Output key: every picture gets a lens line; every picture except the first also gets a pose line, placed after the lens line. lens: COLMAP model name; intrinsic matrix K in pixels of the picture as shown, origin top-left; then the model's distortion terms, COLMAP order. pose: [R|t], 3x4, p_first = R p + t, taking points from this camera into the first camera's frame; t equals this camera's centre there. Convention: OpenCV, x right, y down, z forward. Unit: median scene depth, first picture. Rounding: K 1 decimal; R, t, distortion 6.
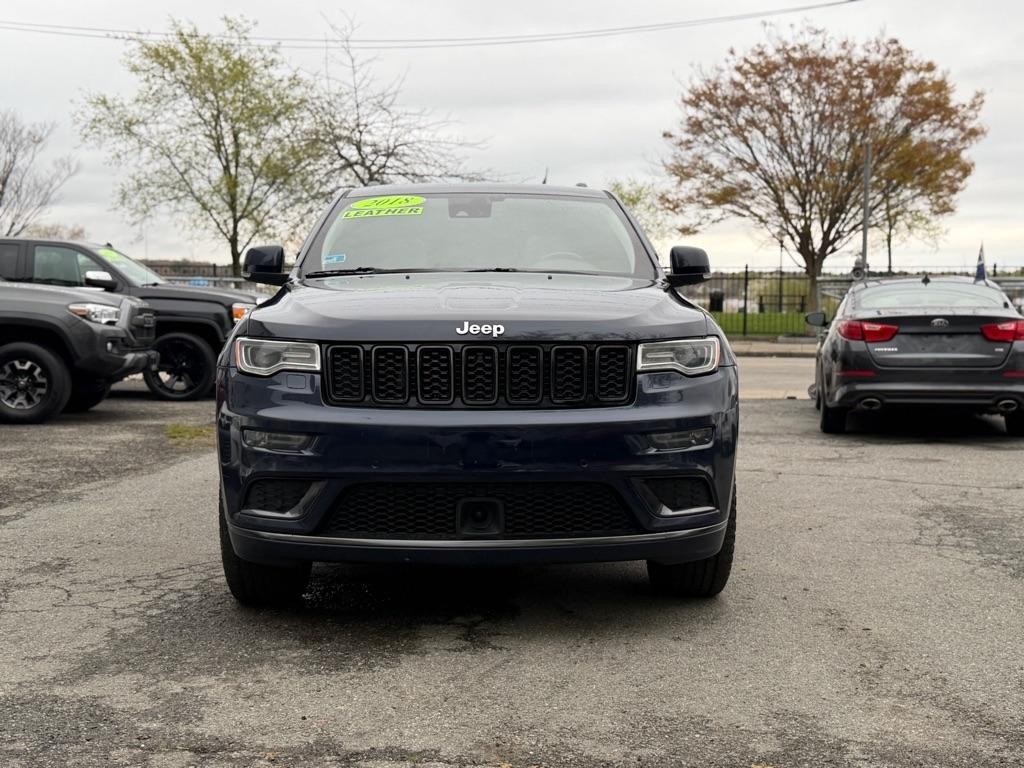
lens RADIAL K [[1235.2, 0, 525.7], [0, 1235.2, 385.0], [0, 0, 1]] dist [0.185816, -0.377659]
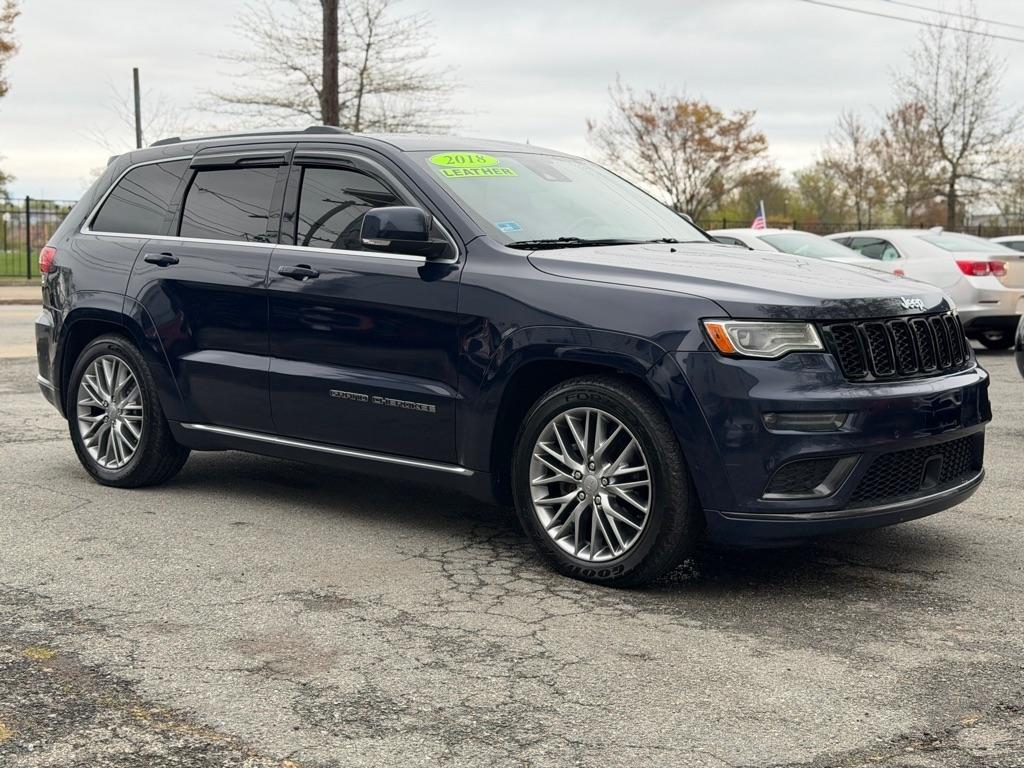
lens RADIAL K [[1402.4, 0, 512.0], [0, 1402.4, 384.0], [0, 0, 1]] dist [0.163086, -0.288497]
pose [[0.695609, -0.070638, 0.714940, -0.134842], [0.042595, 0.997459, 0.057108, -0.006911], [-0.717157, -0.009272, 0.696850, 0.043561]]
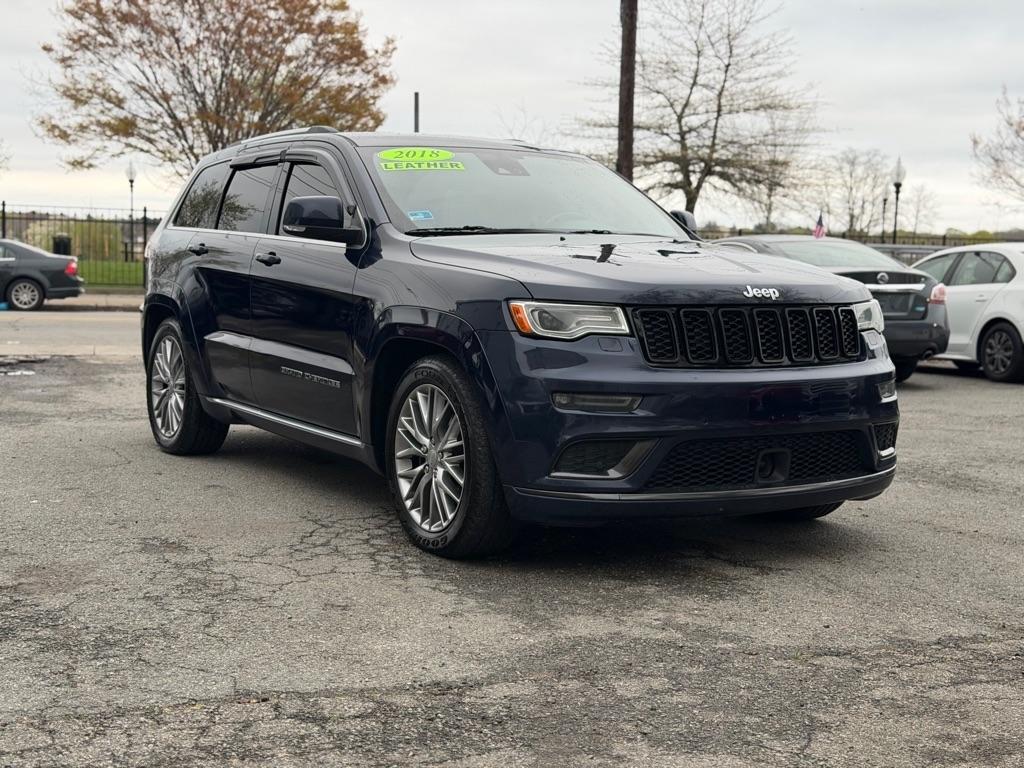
lens RADIAL K [[1393.3, 0, 512.0], [0, 1393.3, 384.0], [0, 0, 1]] dist [0.176376, -0.332586]
pose [[0.872889, -0.028622, 0.487079, -0.093553], [0.014558, 0.999361, 0.032636, -0.000994], [-0.487702, -0.021396, 0.872748, 0.004911]]
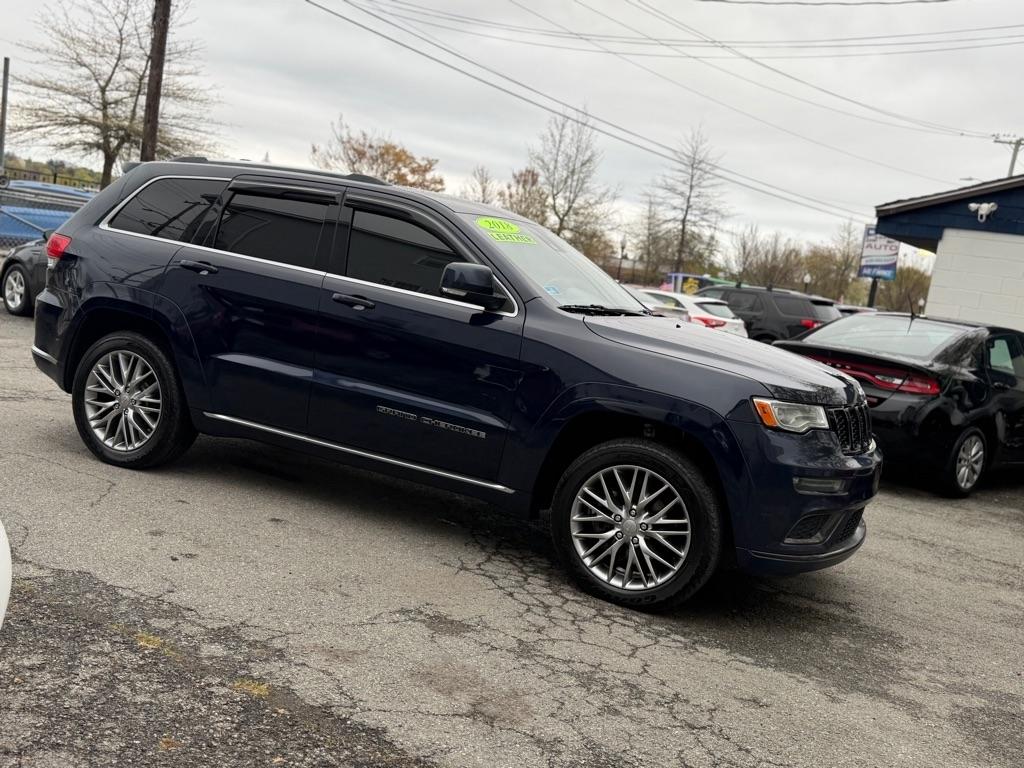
lens RADIAL K [[1033.1, 0, 512.0], [0, 1033.1, 384.0], [0, 0, 1]] dist [0.111077, -0.223250]
pose [[0.465555, -0.036624, 0.884261, -0.149139], [-0.082968, 0.992937, 0.084807, -0.014190], [-0.881121, -0.112847, 0.459228, 0.091241]]
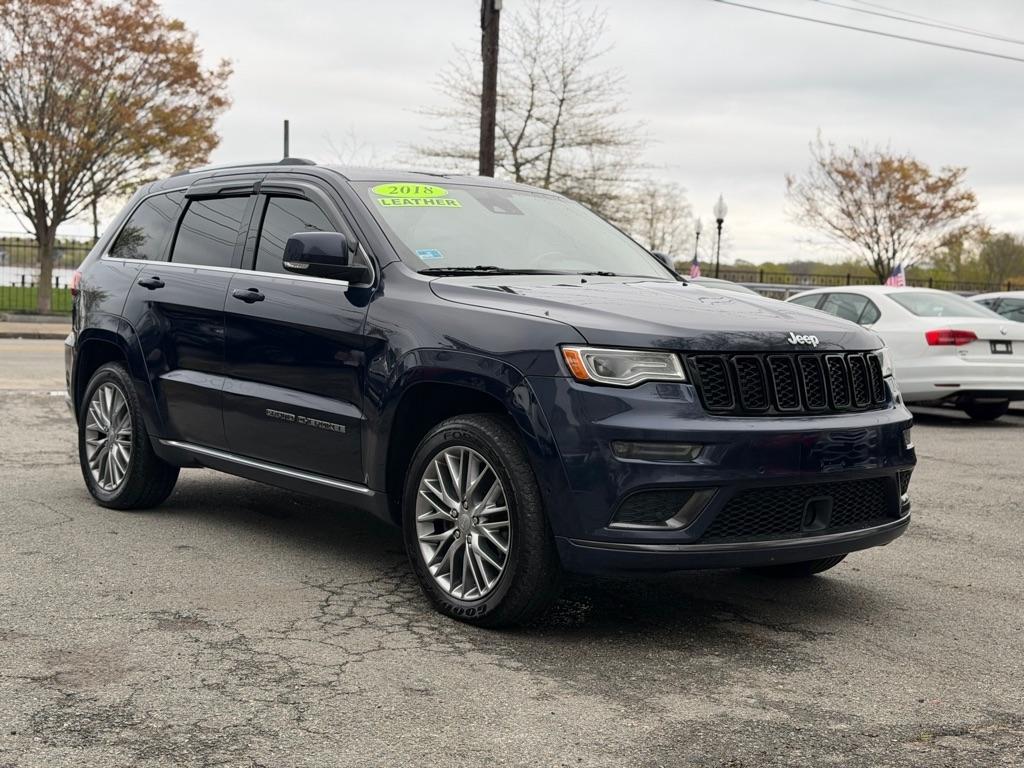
lens RADIAL K [[1393.3, 0, 512.0], [0, 1393.3, 384.0], [0, 0, 1]] dist [0.176376, -0.332586]
pose [[0.799402, -0.016265, 0.600576, -0.110244], [0.008975, 0.999845, 0.015132, -0.003095], [-0.600729, -0.006706, 0.799425, 0.020859]]
